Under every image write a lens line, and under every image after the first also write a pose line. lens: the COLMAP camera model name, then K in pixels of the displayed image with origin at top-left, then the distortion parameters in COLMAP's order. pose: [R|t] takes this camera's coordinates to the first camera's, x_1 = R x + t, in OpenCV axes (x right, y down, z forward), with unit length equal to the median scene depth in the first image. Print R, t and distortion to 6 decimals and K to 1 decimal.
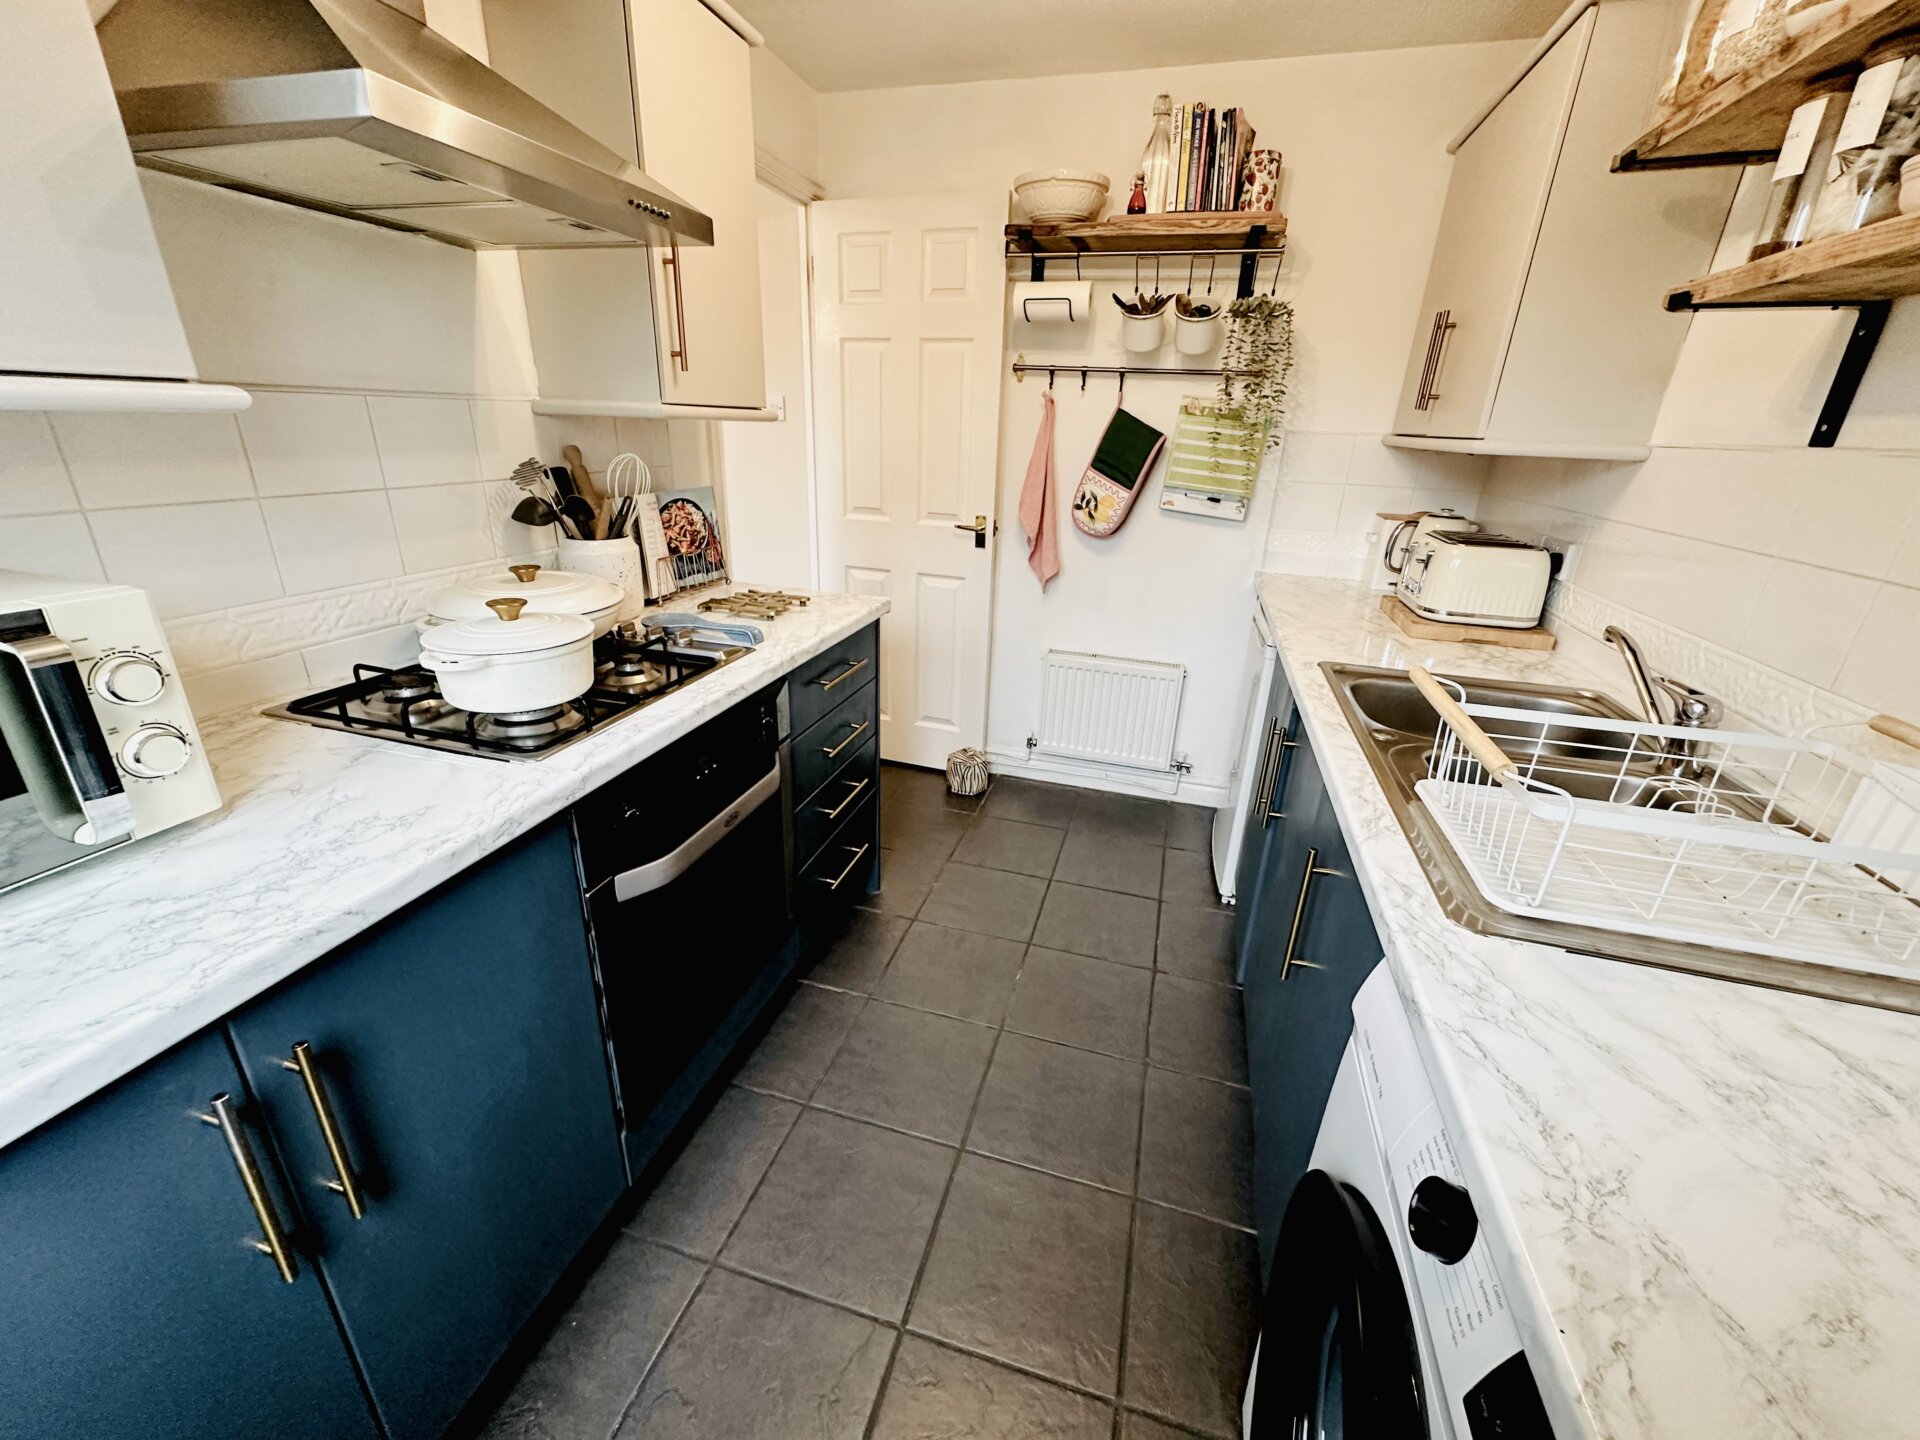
lens RADIAL K [[767.5, 0, 960.0], [0, 767.5, 720.0], [0, 0, 1]] dist [0.000435, 0.000353]
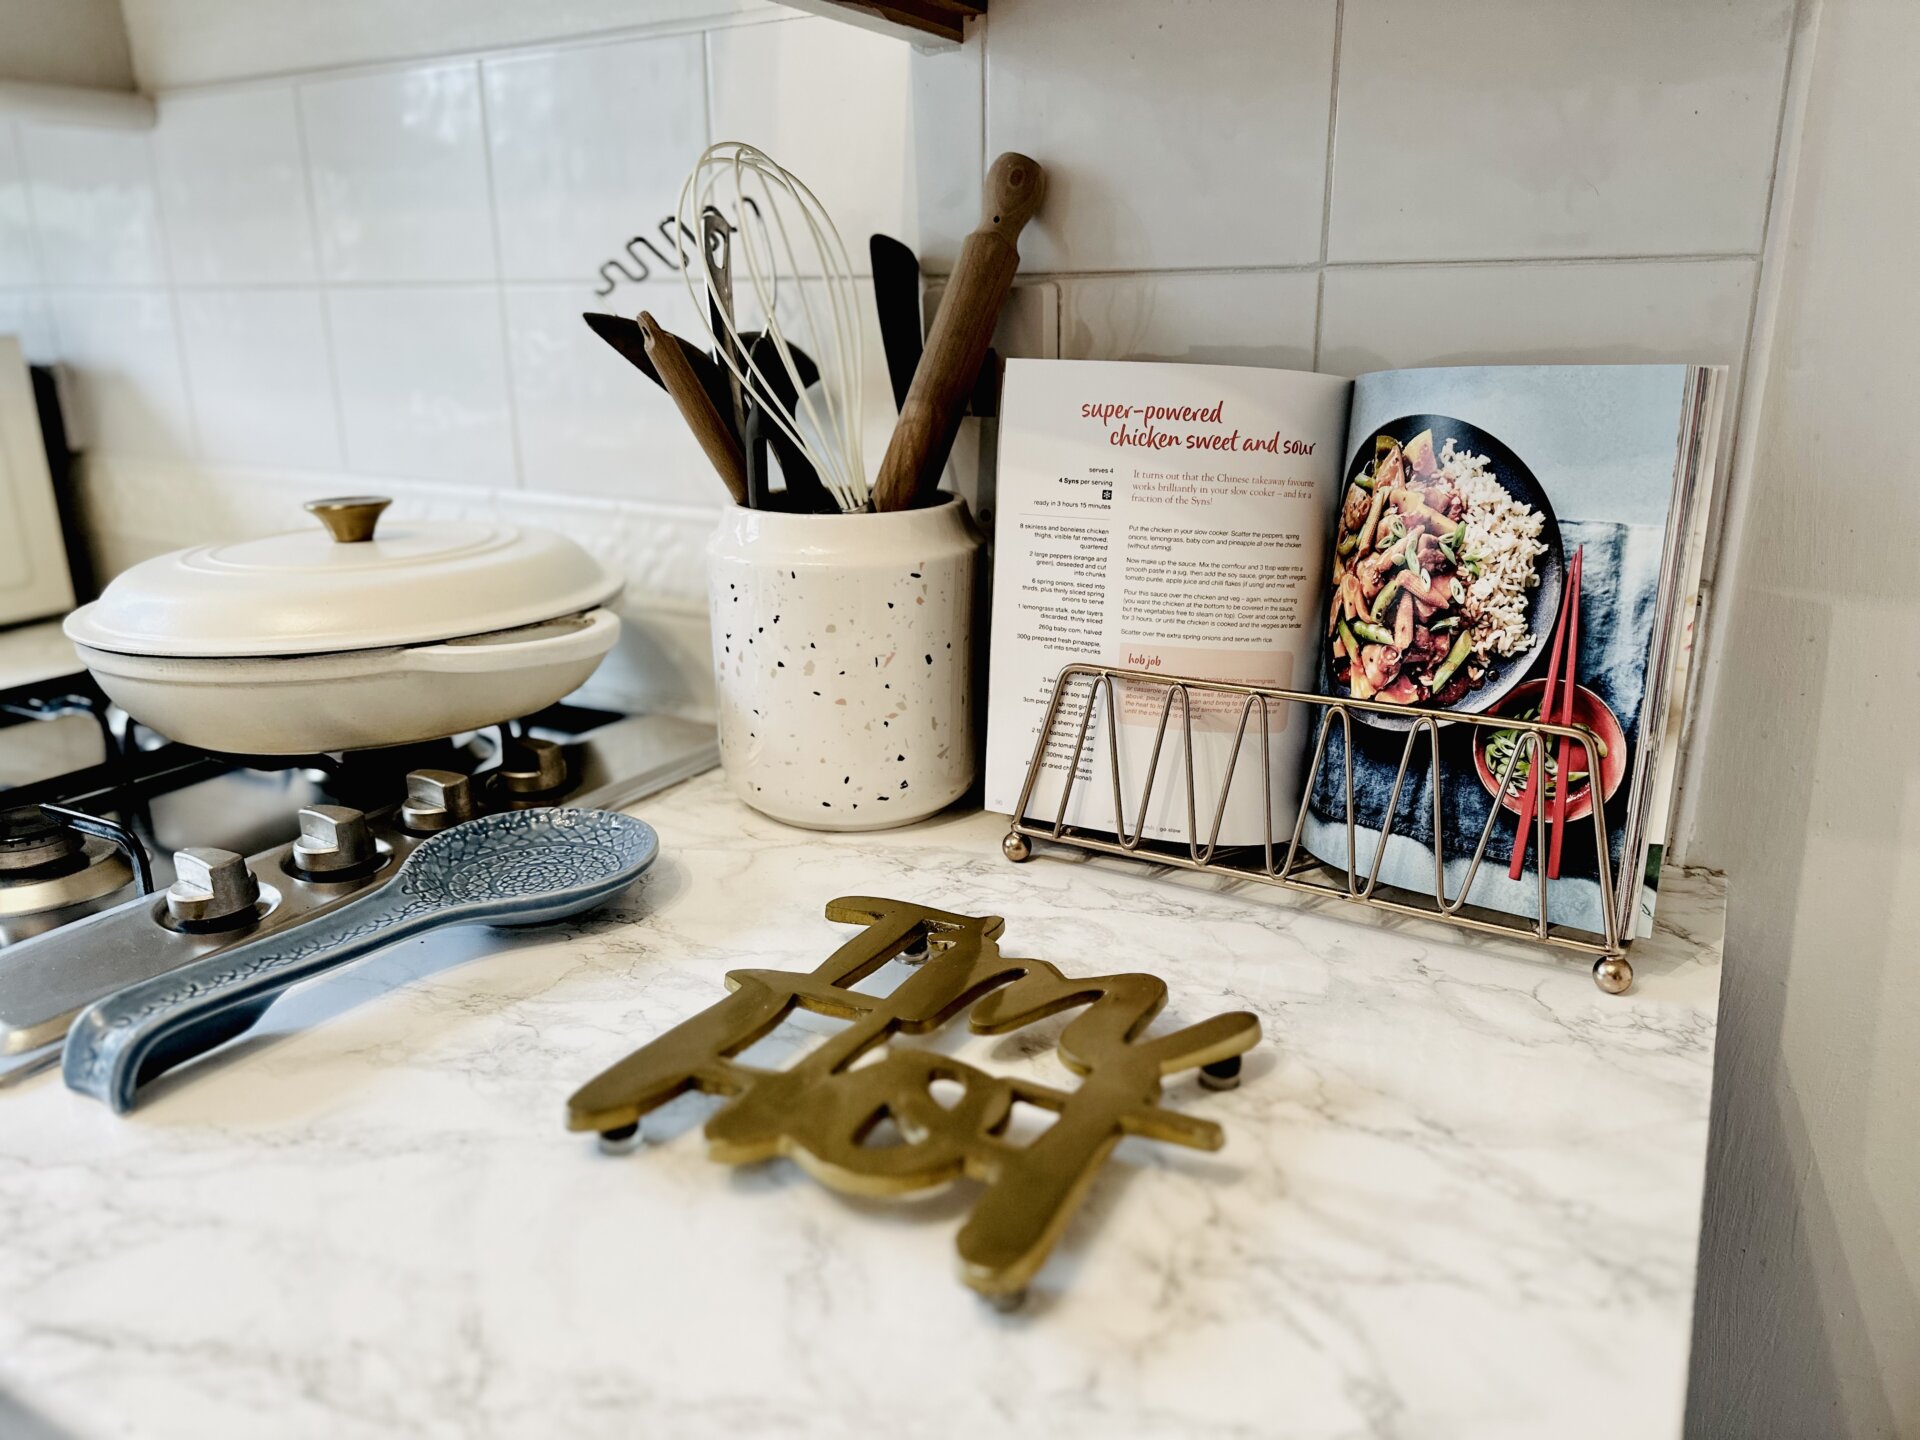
lens RADIAL K [[1348.1, 0, 966.8], [0, 1348.1, 725.7], [0, 0, 1]] dist [0.123009, -0.232833]
pose [[-0.225152, 0.264112, -0.937844, -0.024420], [-0.354965, 0.874171, 0.331399, -0.284856], [0.907362, 0.407517, -0.103071, 0.937857]]
